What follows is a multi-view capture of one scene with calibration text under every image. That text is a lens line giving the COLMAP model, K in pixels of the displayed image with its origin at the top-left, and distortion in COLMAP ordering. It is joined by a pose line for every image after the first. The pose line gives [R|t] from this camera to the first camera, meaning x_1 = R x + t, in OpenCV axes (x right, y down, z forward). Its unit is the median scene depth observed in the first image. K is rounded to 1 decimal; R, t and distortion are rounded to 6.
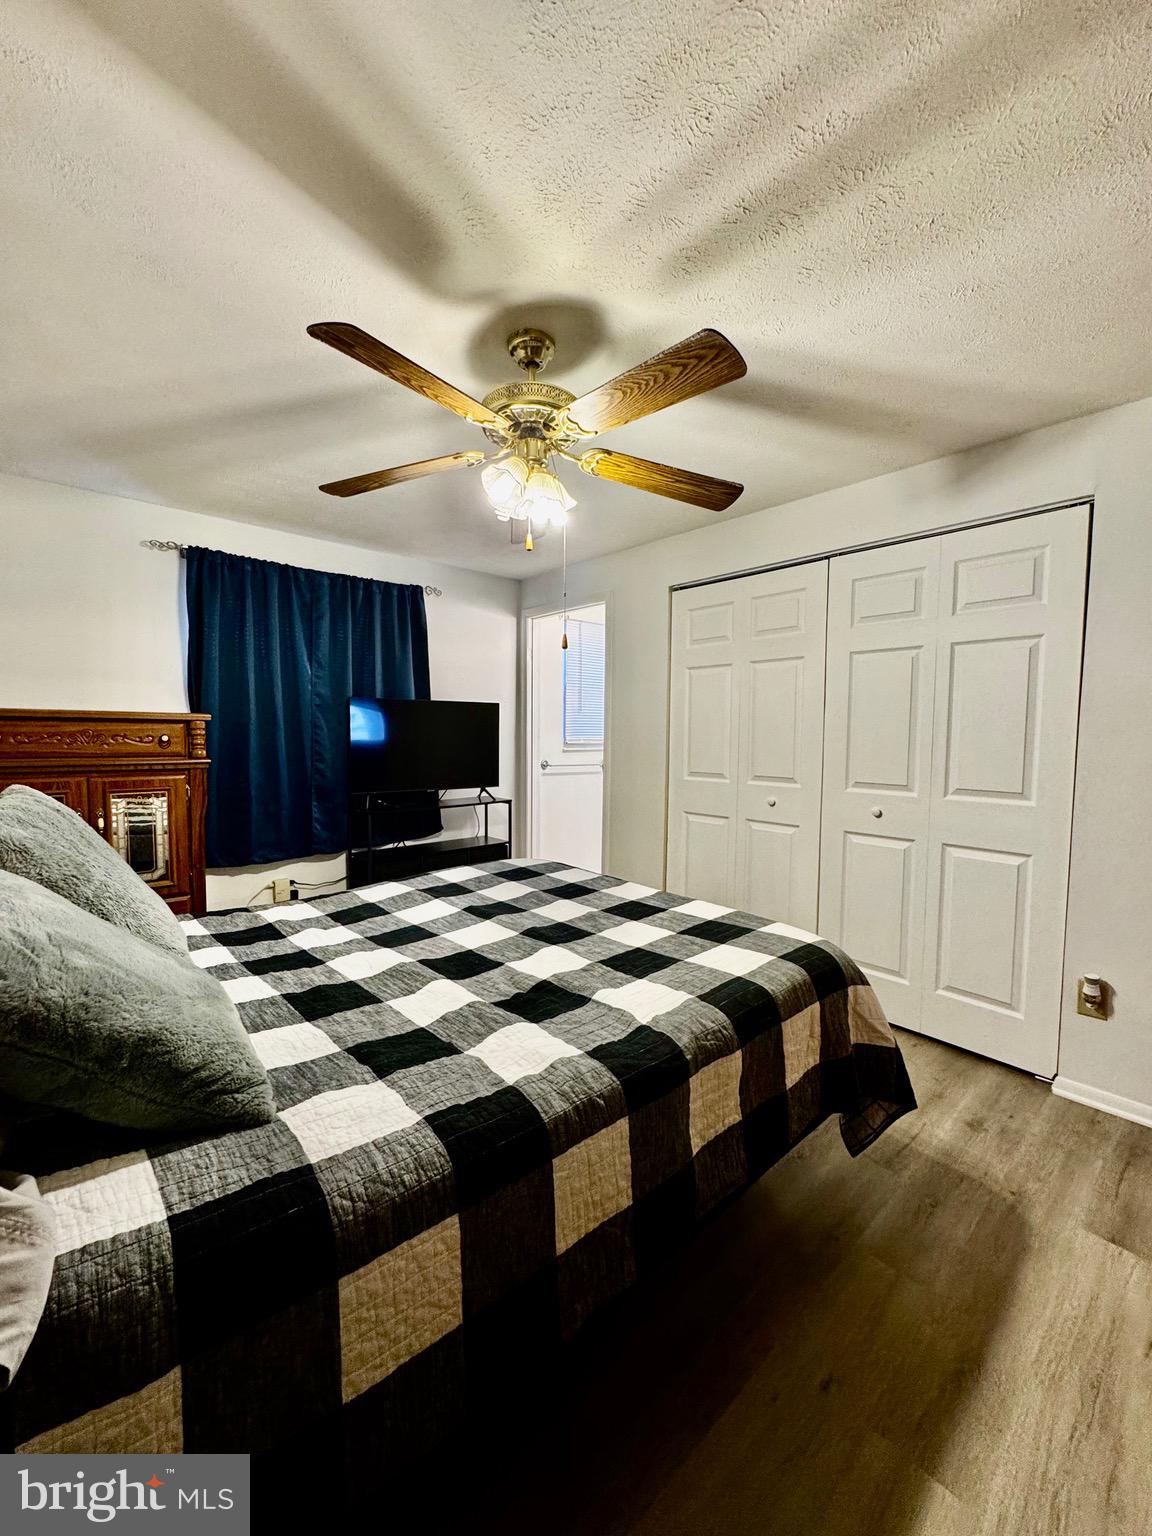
lens RADIAL K [[612.8, 0, 577.3], [0, 612.8, 767.8], [0, 0, 1]] dist [-0.001419, 0.000178]
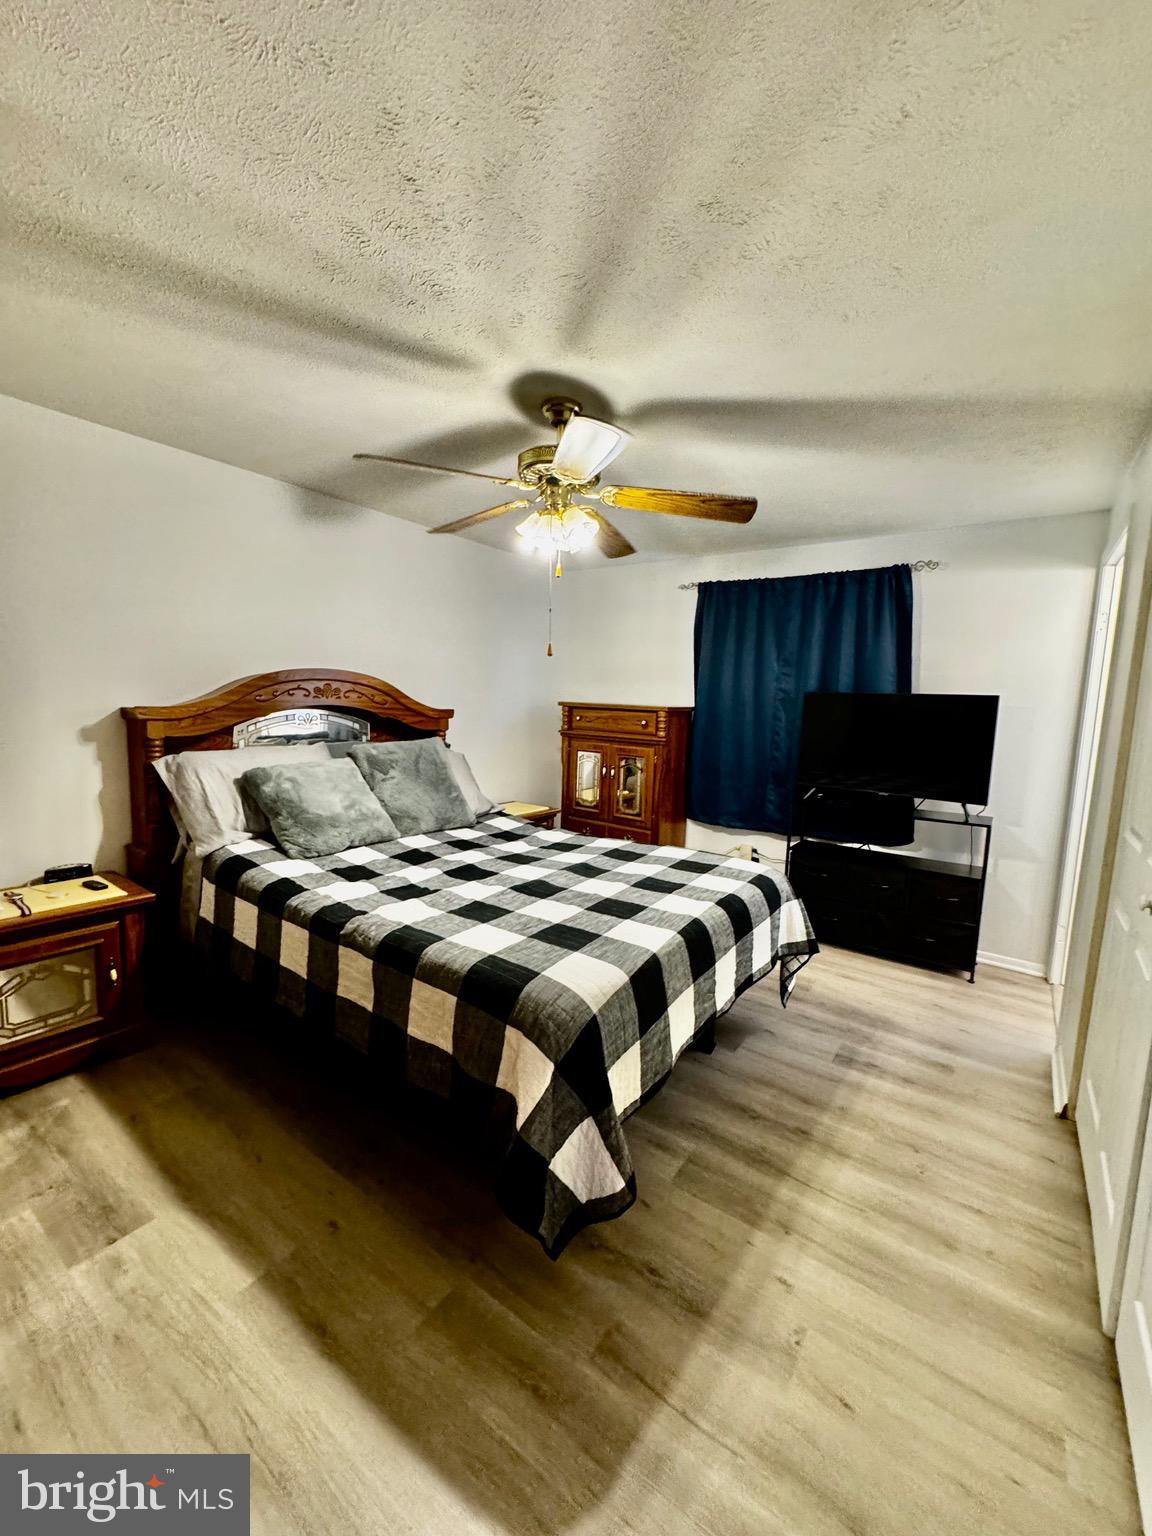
lens RADIAL K [[612.8, 0, 577.3], [0, 612.8, 767.8], [0, 0, 1]] dist [-0.001419, 0.000178]
pose [[0.211452, 0.109343, -0.971253, 1.026108], [-0.092200, 0.991523, 0.091552, -0.081125], [0.973030, 0.070190, 0.219741, 0.700074]]
